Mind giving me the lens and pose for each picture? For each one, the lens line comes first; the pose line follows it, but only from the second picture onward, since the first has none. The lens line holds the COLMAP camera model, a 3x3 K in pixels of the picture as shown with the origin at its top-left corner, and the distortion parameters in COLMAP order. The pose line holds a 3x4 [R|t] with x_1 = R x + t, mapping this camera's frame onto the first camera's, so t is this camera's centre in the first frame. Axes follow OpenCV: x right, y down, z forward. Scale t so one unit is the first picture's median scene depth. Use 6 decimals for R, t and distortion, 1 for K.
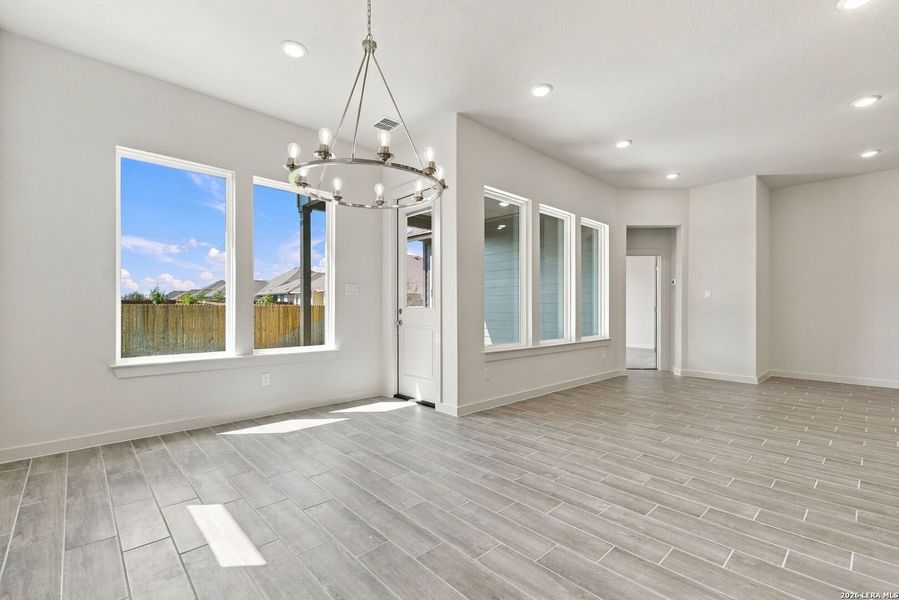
lens RADIAL K [[398.2, 0, 450.5], [0, 398.2, 304.9], [0, 0, 1]] dist [-0.003954, -0.000182]
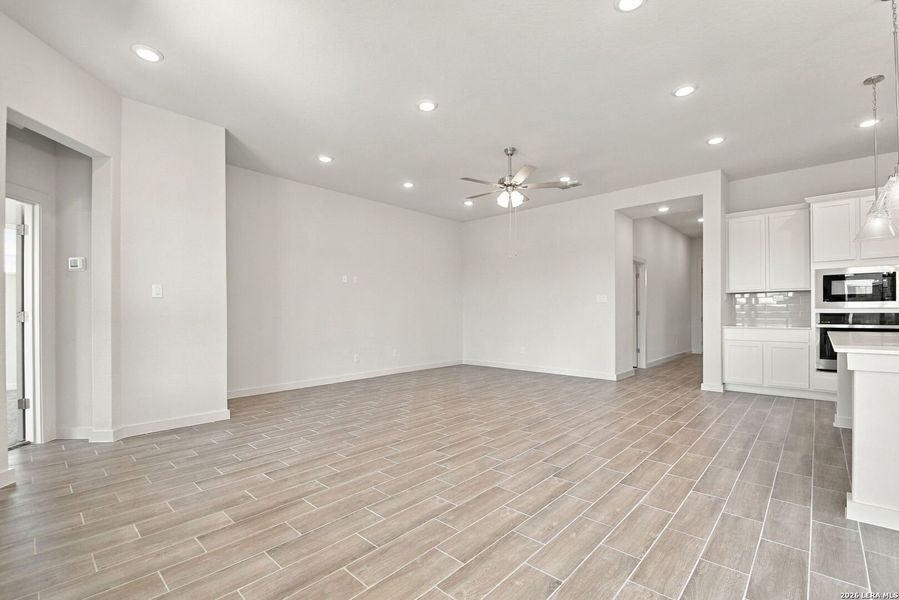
lens RADIAL K [[398.2, 0, 450.4], [0, 398.2, 308.1], [0, 0, 1]] dist [-0.003954, -0.000182]
pose [[-0.073415, 0.008652, 0.997264, 0.025357], [-0.006166, 0.999939, -0.009129, 0.004991], [-0.997282, -0.006819, -0.073357, 0.698493]]
